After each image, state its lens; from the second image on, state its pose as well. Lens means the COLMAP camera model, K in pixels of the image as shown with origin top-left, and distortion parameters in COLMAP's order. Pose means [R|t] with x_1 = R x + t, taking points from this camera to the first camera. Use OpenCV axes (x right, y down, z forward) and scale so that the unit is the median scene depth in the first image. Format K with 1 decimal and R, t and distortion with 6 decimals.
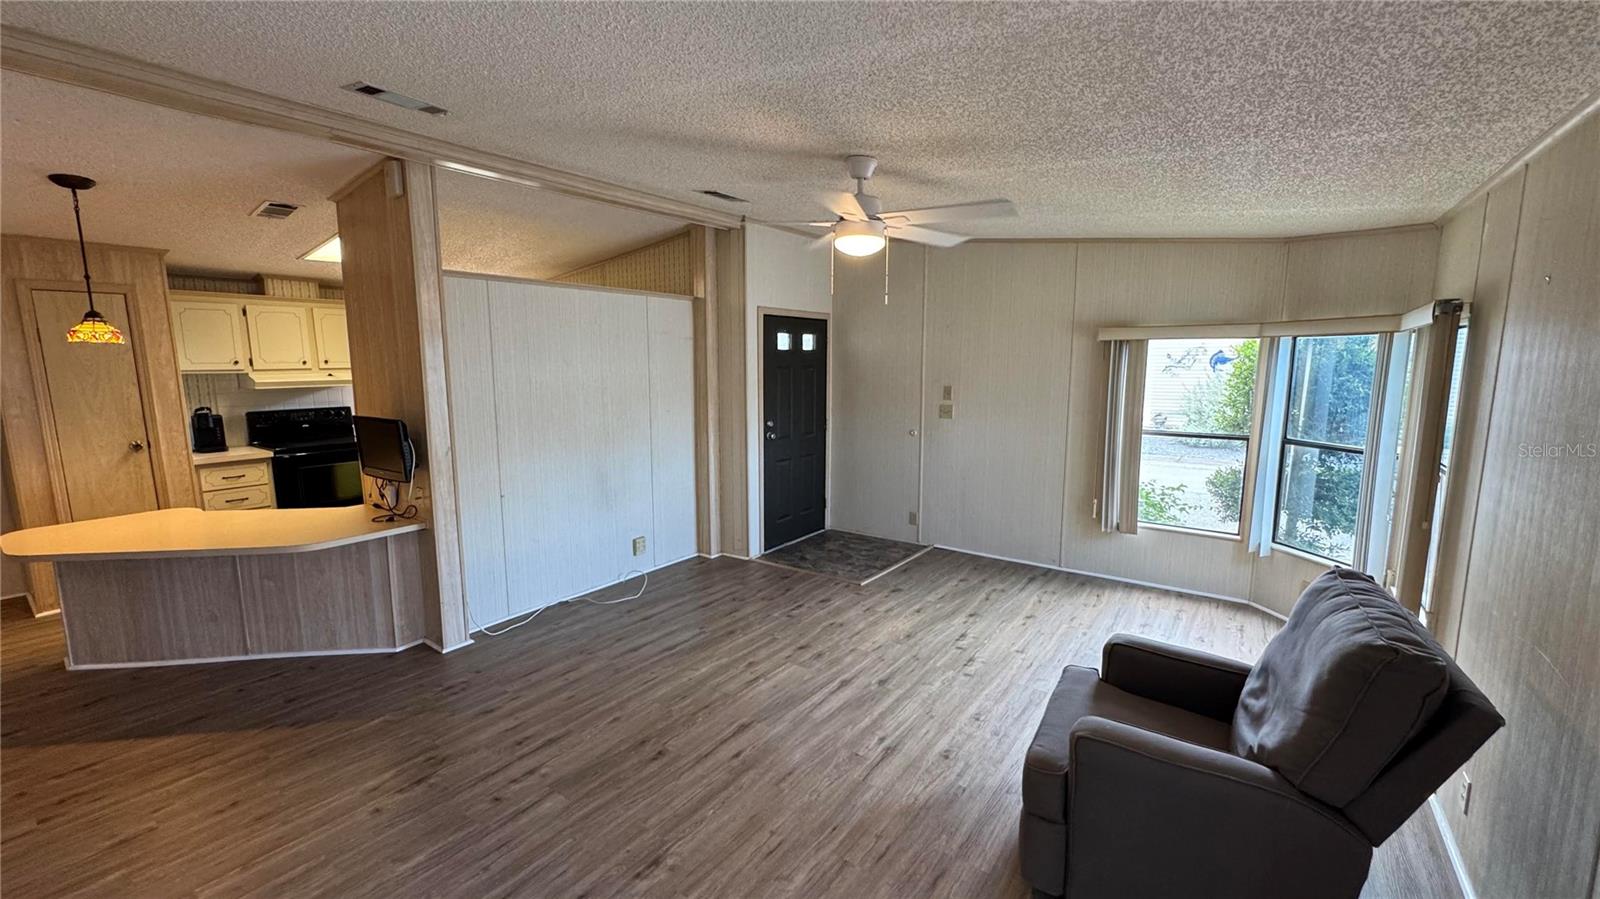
lens RADIAL K [[638.0, 0, 792.5], [0, 638.0, 435.0], [0, 0, 1]] dist [0.004781, 0.000312]
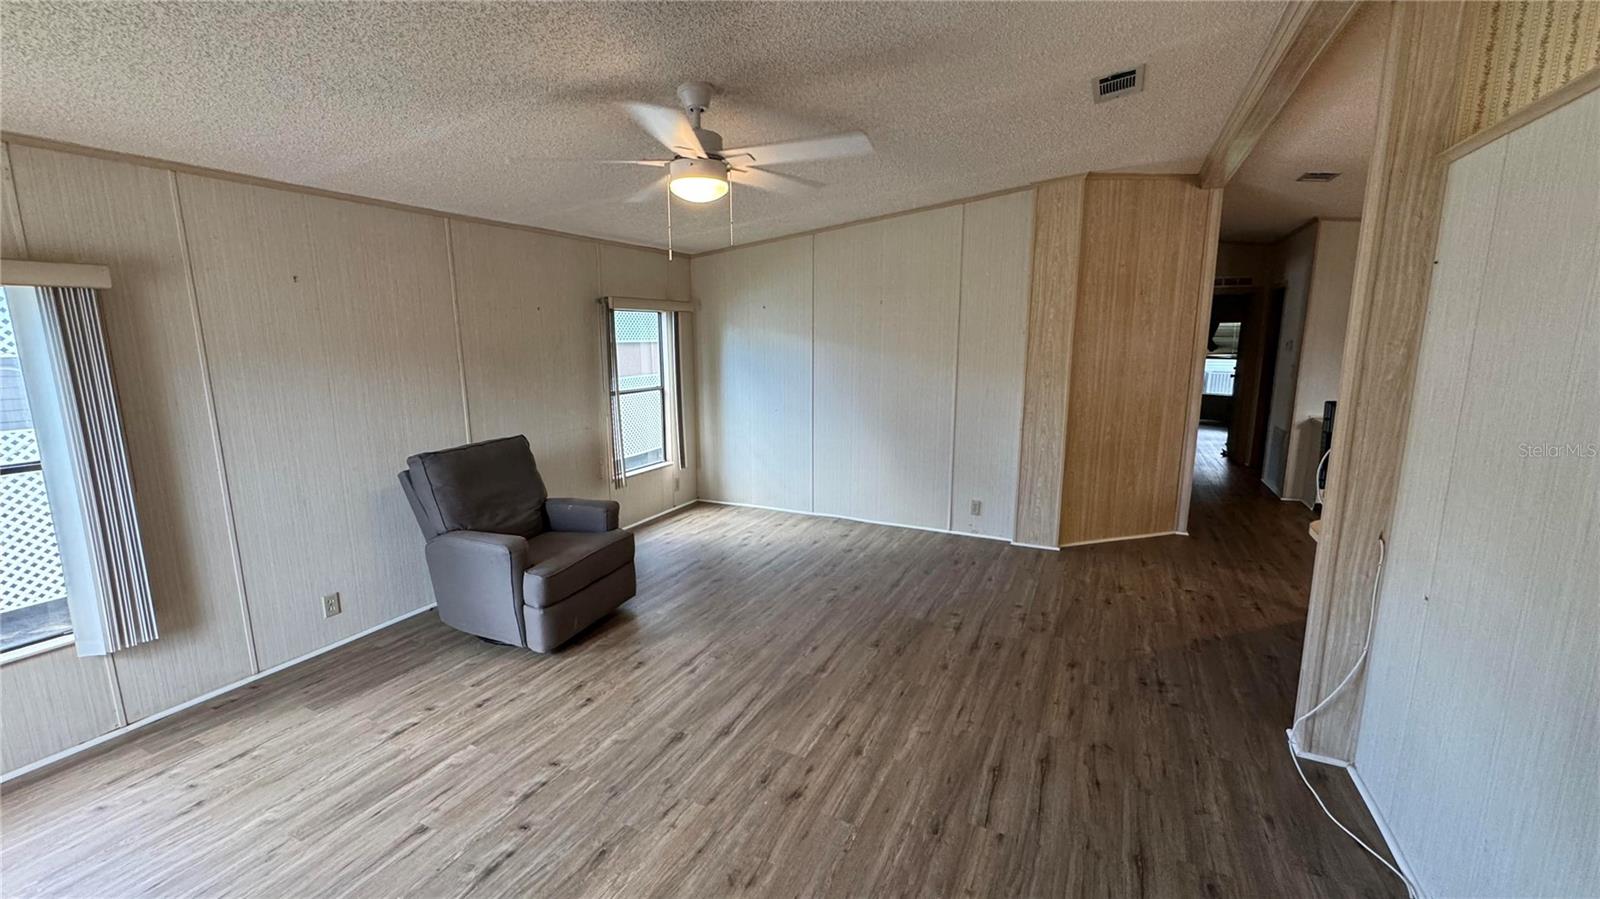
lens RADIAL K [[638.0, 0, 792.9], [0, 638.0, 448.0], [0, 0, 1]] dist [0.004781, 0.000312]
pose [[-0.983891, 0.036299, -0.175044, 0.126784], [-0.017079, 0.955602, 0.294165, -0.185704], [0.177951, 0.292416, -0.939588, 1.670170]]
